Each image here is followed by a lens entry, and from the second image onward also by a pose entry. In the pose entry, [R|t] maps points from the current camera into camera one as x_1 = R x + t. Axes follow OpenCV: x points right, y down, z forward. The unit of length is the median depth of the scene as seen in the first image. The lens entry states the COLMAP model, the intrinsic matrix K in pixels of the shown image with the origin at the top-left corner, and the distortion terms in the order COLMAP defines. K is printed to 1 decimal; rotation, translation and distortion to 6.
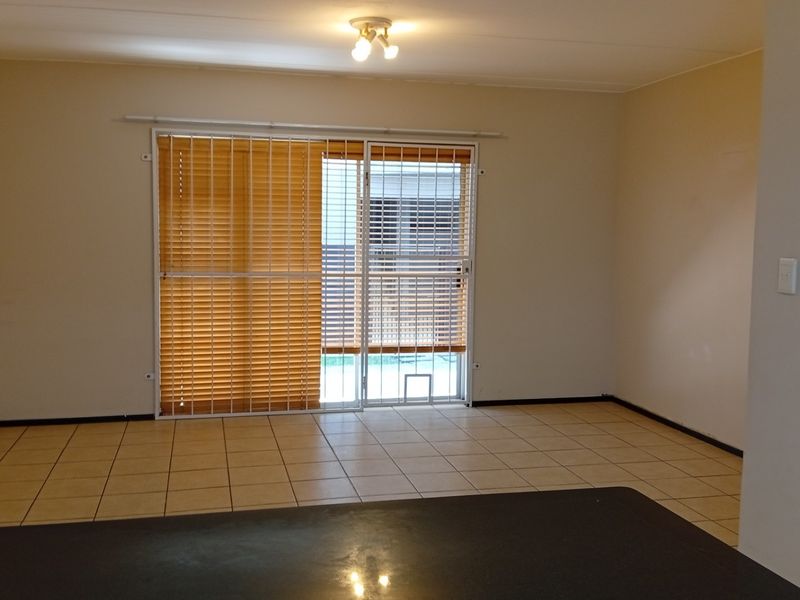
lens RADIAL K [[817.8, 0, 396.5], [0, 817.8, 299.9], [0, 0, 1]] dist [0.168610, -0.378693]
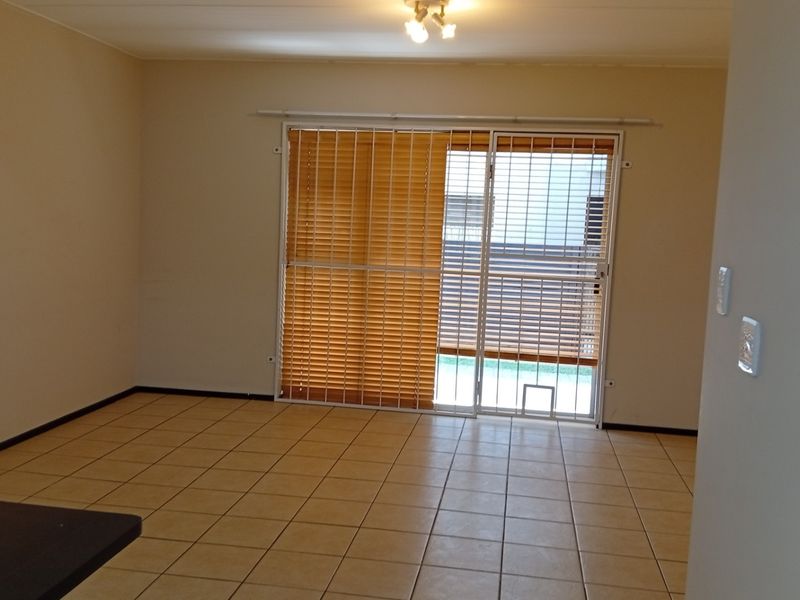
lens RADIAL K [[817.8, 0, 396.5], [0, 817.8, 299.9], [0, 0, 1]] dist [0.168610, -0.378693]
pose [[0.924436, 0.064995, -0.375757, 0.226724], [-0.065269, 0.997795, 0.012015, -0.005418], [0.375710, 0.013418, 0.926640, 0.090413]]
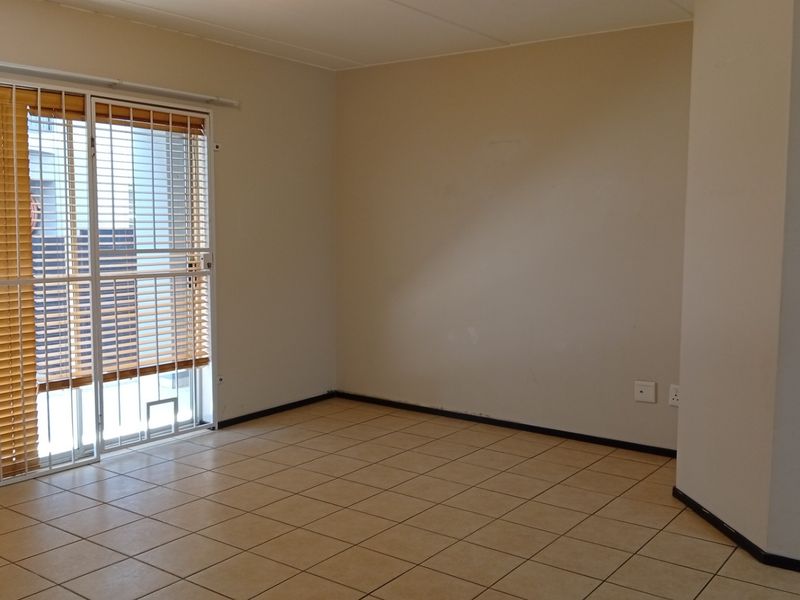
lens RADIAL K [[817.8, 0, 396.5], [0, 817.8, 299.9], [0, 0, 1]] dist [0.168610, -0.378693]
pose [[0.765650, -0.070183, 0.639417, -0.313566], [0.061170, 0.997469, 0.036237, -0.021064], [-0.640342, 0.011368, 0.768006, 0.254284]]
